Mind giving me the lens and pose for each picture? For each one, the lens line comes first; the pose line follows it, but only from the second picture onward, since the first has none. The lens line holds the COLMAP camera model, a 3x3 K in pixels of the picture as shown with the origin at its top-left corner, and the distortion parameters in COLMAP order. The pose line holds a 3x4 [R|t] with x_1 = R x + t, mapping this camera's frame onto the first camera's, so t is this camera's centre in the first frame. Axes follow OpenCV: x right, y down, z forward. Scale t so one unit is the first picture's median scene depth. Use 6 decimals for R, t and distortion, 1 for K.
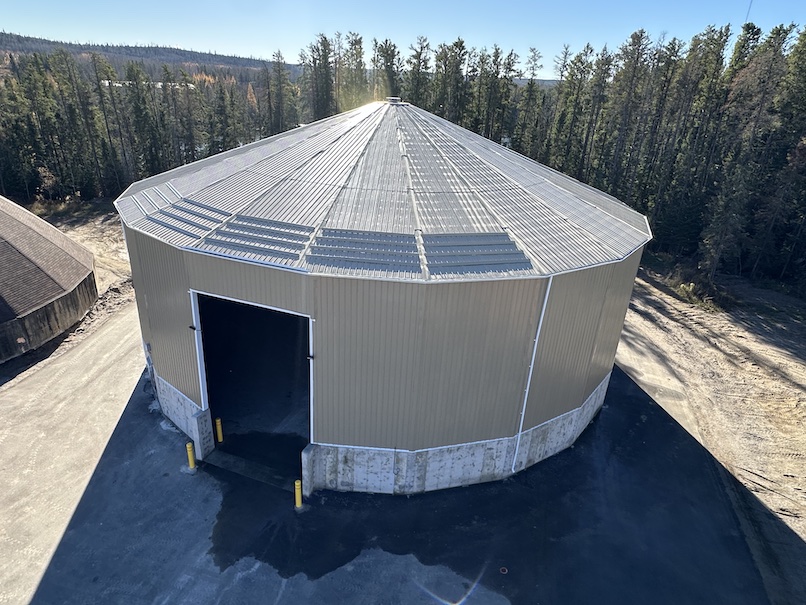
lens RADIAL K [[508.4, 0, 399.6], [0, 508.4, 304.6], [0, 0, 1]] dist [0.000767, -0.004747]
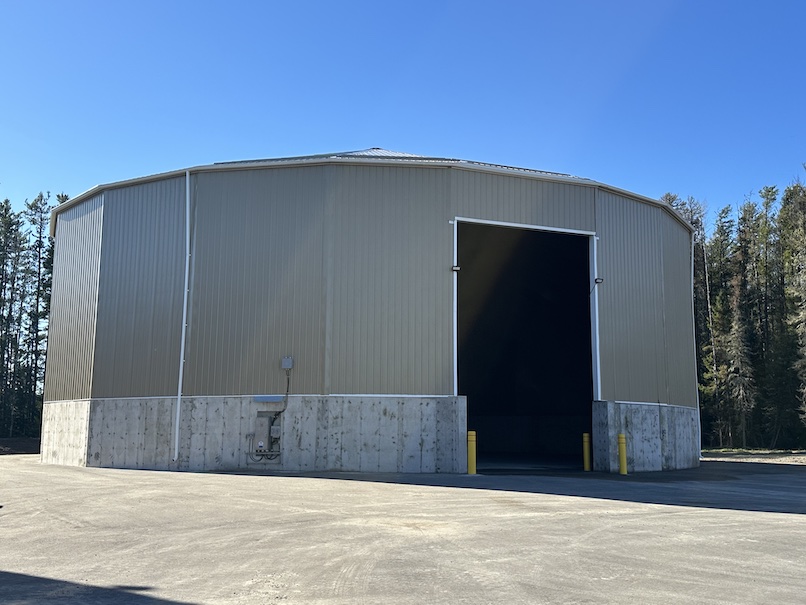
lens RADIAL K [[838.7, 0, 402.5], [0, 838.7, 305.0], [0, 0, 1]] dist [0.127800, 0.000000]
pose [[0.719461, 0.054653, 0.692379, -1.304363], [0.311730, 0.865434, -0.392236, 0.554049], [-0.620645, 0.498033, 0.605609, 0.284742]]
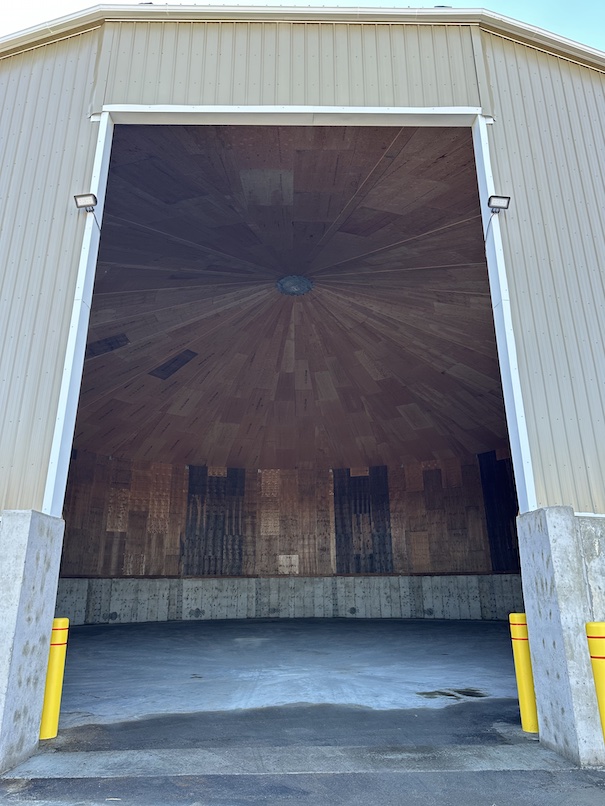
lens RADIAL K [[560.7, 0, 307.2], [0, 560.7, 401.5], [0, 0, 1]] dist [0.069803, -0.079898]
pose [[0.925454, 0.057364, 0.374492, -0.389308], [0.207948, 0.749353, -0.628672, 0.380879], [-0.316690, 0.659682, 0.681563, 0.761756]]
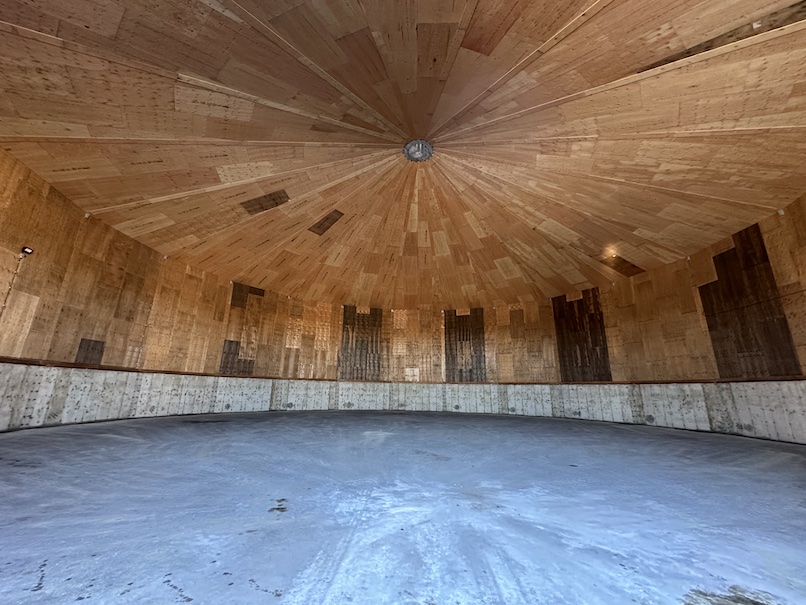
lens RADIAL K [[320.7, 0, 403.8], [0, 320.7, 301.5], [0, 0, 1]] dist [-0.003077, -0.000210]
pose [[0.947828, 0.049701, 0.314883, -0.274826], [0.159077, 0.782254, -0.602306, 0.263054], [-0.276254, 0.620974, 0.733536, 1.031769]]
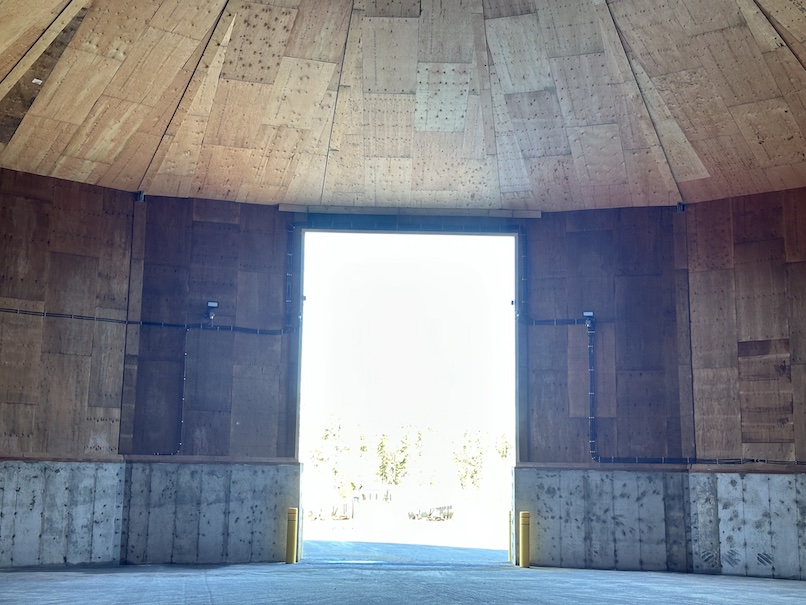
lens RADIAL K [[1120.6, 0, 399.9], [0, 1120.6, 286.5], [0, 0, 1]] dist [0.126166, 0.000000]
pose [[-0.928541, -0.134339, -0.346069, 0.195660], [-0.209710, 0.959049, 0.190384, -0.195902], [0.306321, 0.249353, -0.918689, 2.124077]]
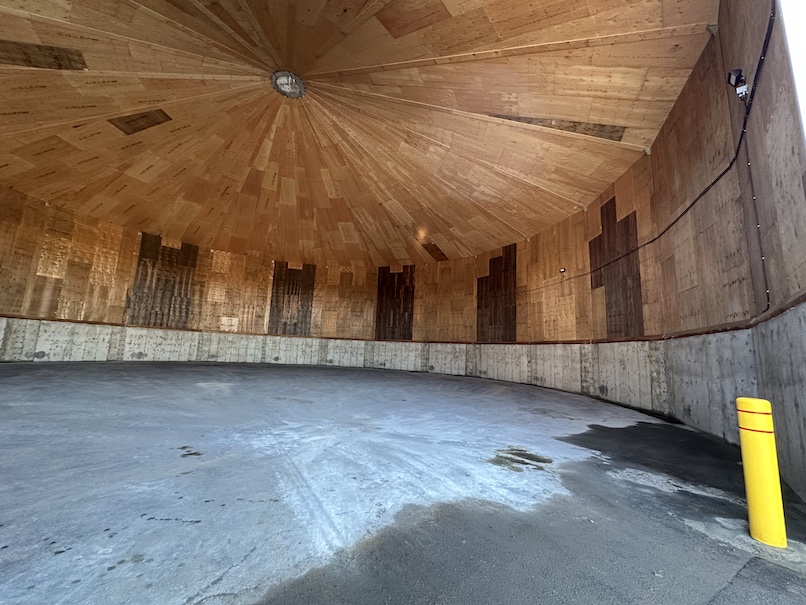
lens RADIAL K [[320.7, 0, 403.3], [0, 320.7, 301.6], [0, 0, 1]] dist [-0.003077, -0.000210]
pose [[0.611003, 0.094036, 0.786023, -0.366501], [0.310020, 0.885187, -0.346889, 0.257462], [-0.728397, 0.455634, 0.511698, 1.039200]]
